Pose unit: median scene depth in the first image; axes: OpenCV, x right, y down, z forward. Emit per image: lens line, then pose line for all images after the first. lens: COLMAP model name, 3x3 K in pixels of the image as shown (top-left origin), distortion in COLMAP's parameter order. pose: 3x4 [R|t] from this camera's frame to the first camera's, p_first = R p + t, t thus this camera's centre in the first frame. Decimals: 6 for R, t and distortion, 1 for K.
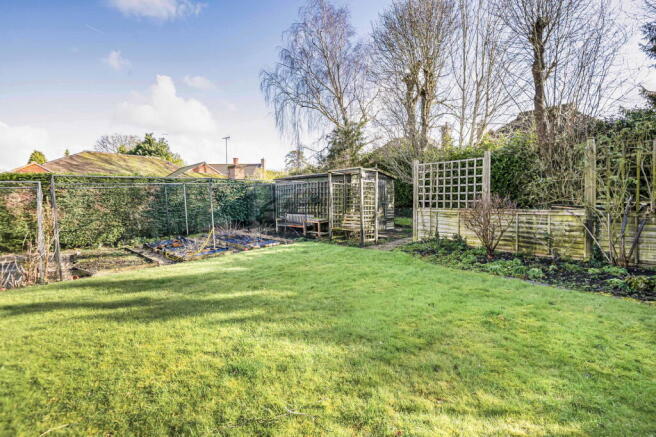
lens RADIAL K [[304.7, 0, 350.1], [0, 304.7, 216.6], [0, 0, 1]] dist [-0.034010, -0.002123]
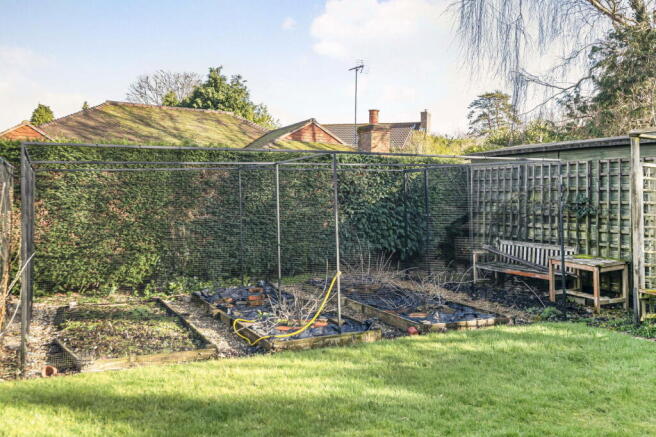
lens RADIAL K [[654.2, 0, 327.9], [0, 654.2, 218.0], [0, 0, 1]] dist [-0.003114, 0.000000]
pose [[0.915879, 0.037007, -0.399746, -0.081859], [-0.047998, 0.998694, -0.017515, -0.013546], [0.398576, 0.035228, 0.916459, 0.128707]]
